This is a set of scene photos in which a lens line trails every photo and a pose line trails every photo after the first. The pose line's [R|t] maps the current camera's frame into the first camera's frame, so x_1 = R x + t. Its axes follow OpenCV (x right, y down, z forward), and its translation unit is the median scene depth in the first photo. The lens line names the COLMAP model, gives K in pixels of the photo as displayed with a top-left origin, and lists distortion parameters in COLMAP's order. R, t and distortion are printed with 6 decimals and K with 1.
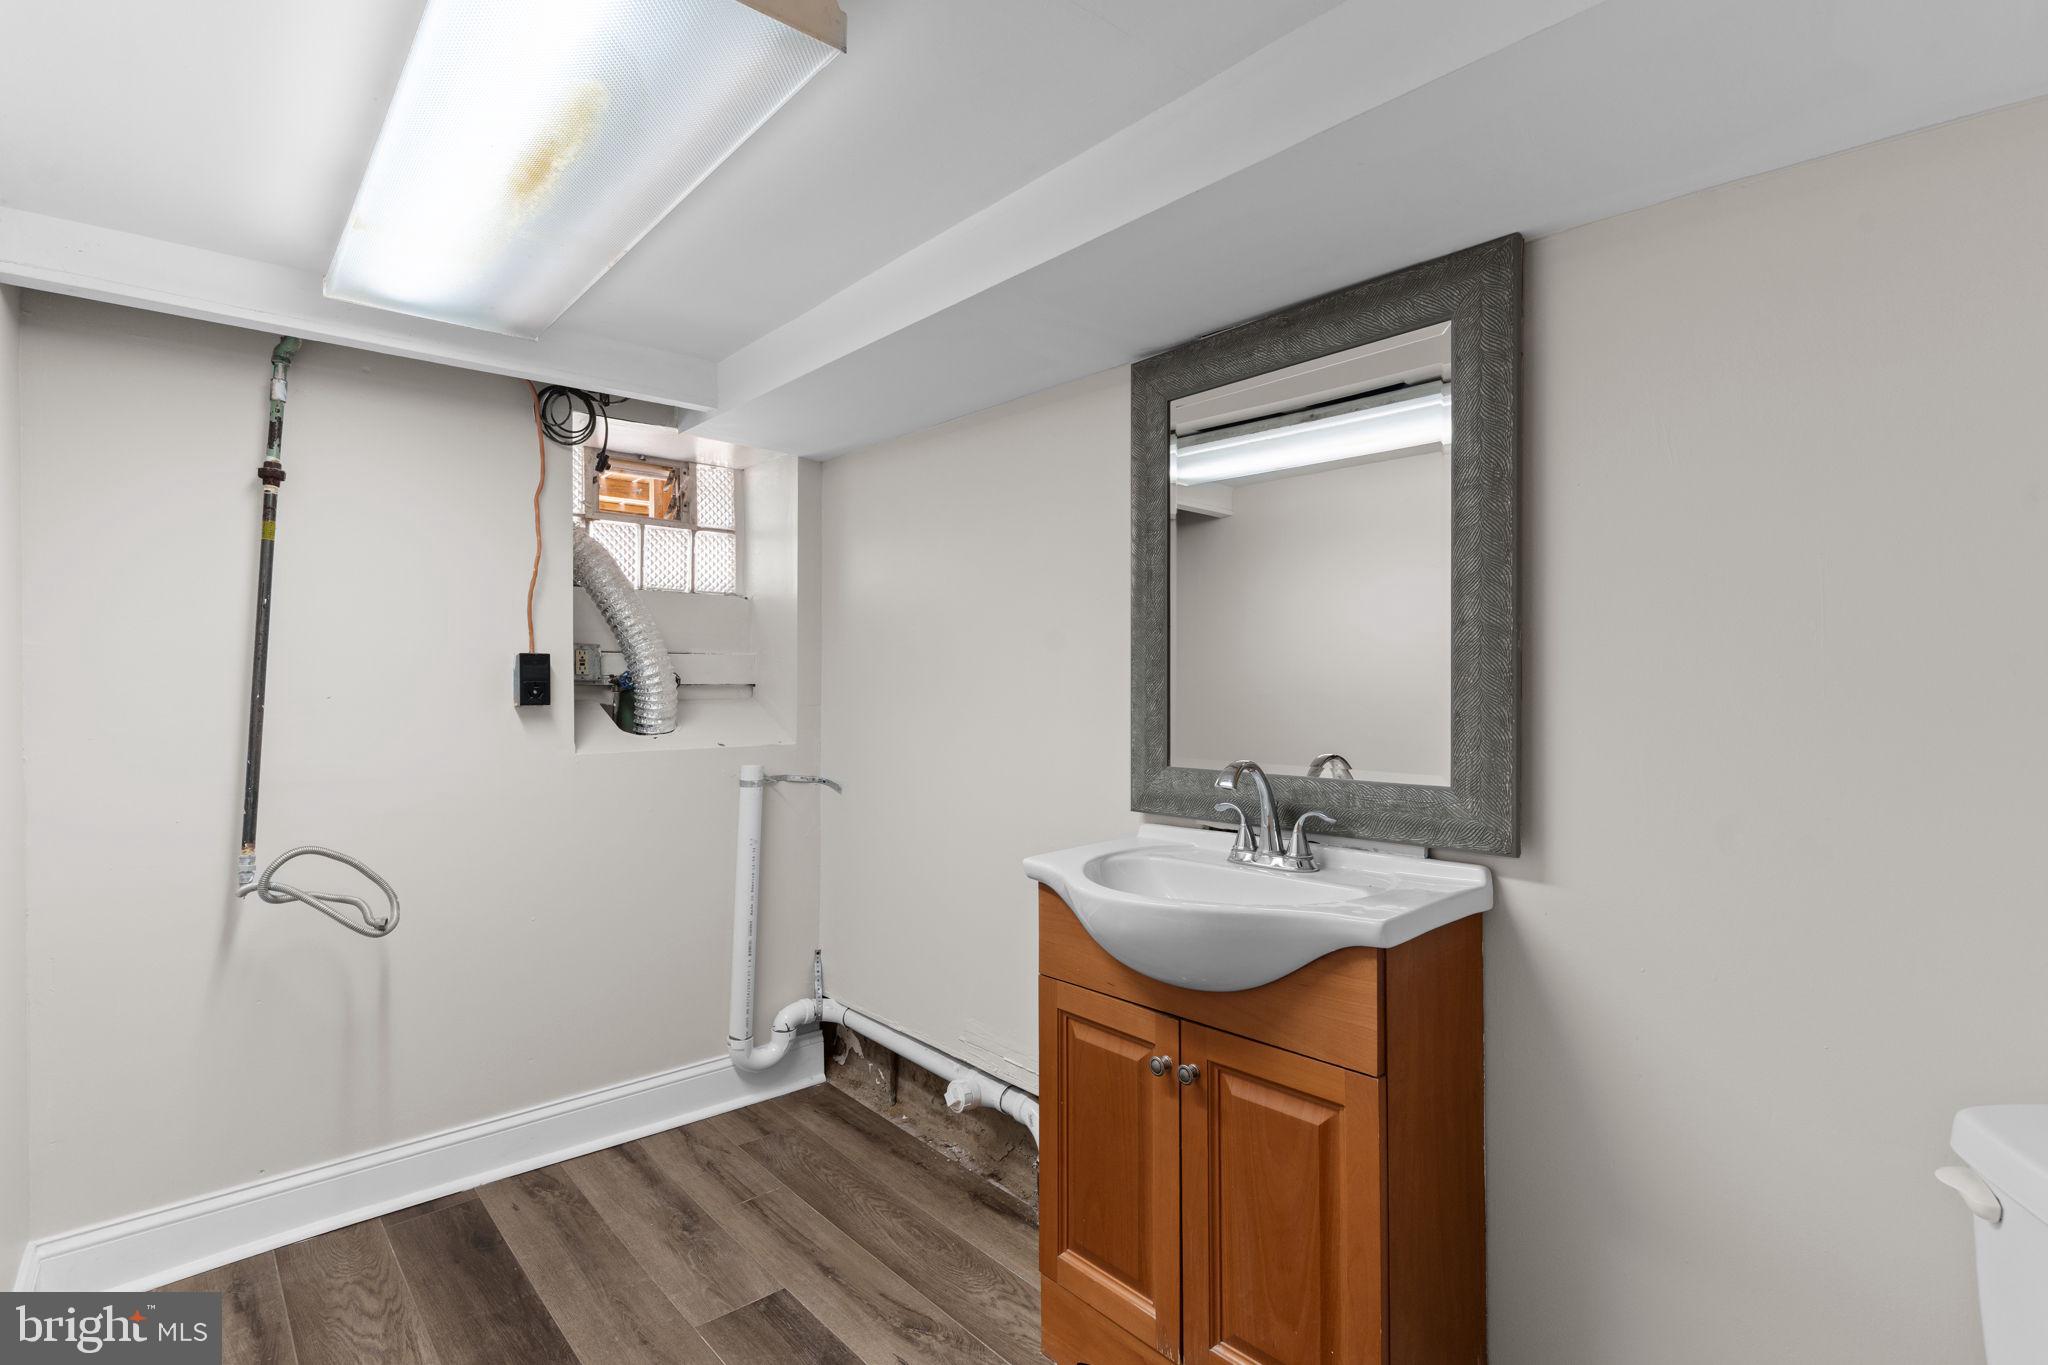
lens RADIAL K [[968.8, 0, 1023.3], [0, 968.8, 685.2], [0, 0, 1]] dist [-0.004081, -0.000193]
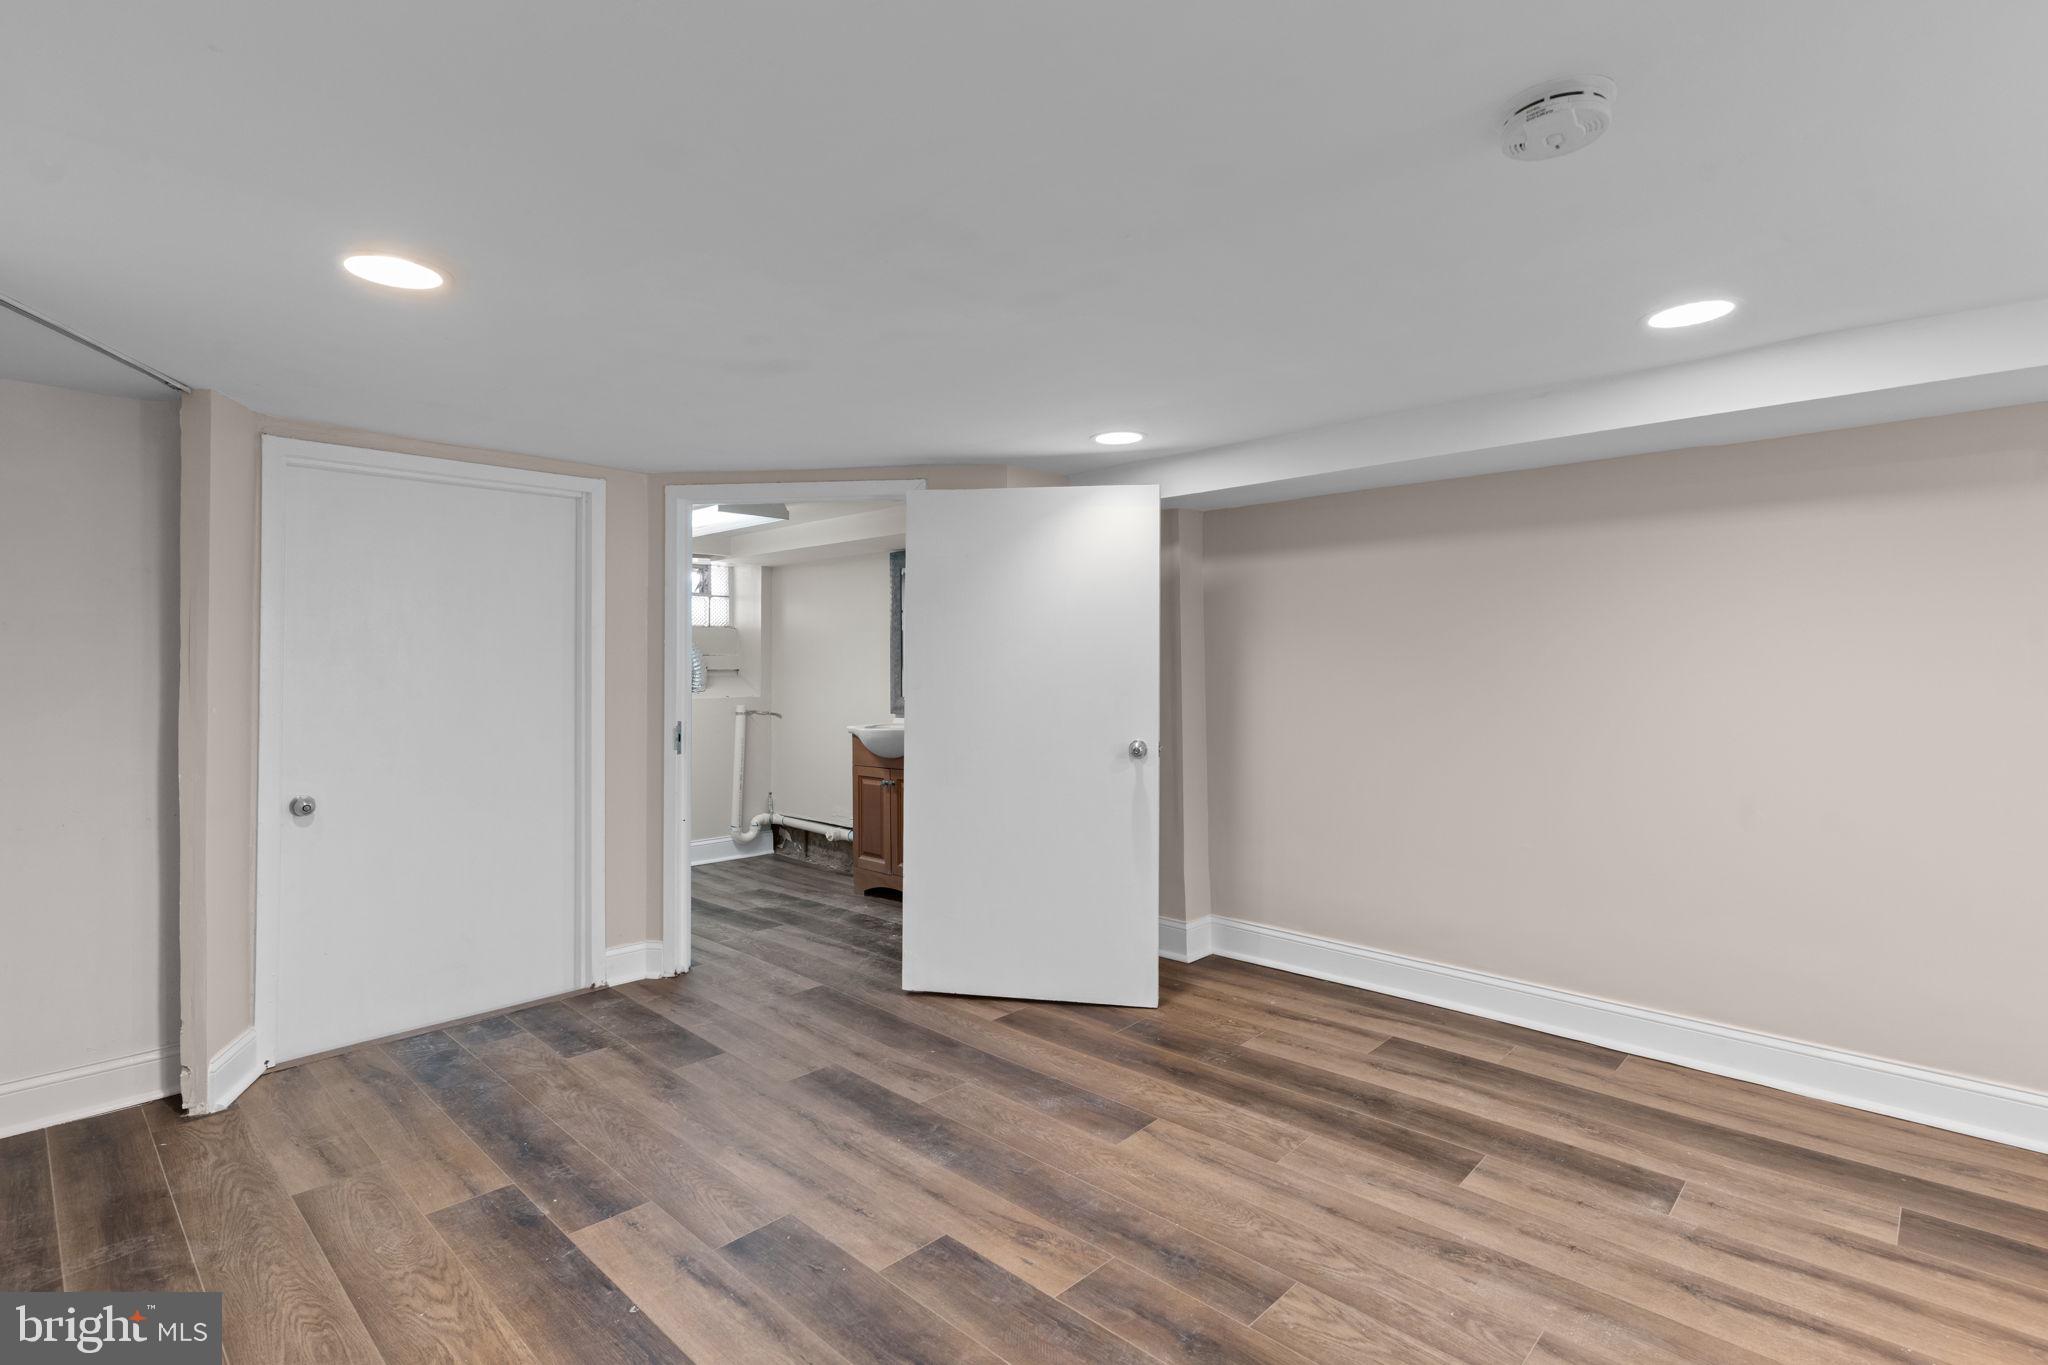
lens RADIAL K [[968.8, 0, 1025.2], [0, 968.8, 675.5], [0, 0, 1]] dist [-0.004081, -0.000193]
pose [[0.996728, -0.001204, 0.080823, 0.187889], [0.001196, 0.999999, 0.000153, 0.013156], [-0.080823, -0.000056, 0.996728, -1.247820]]
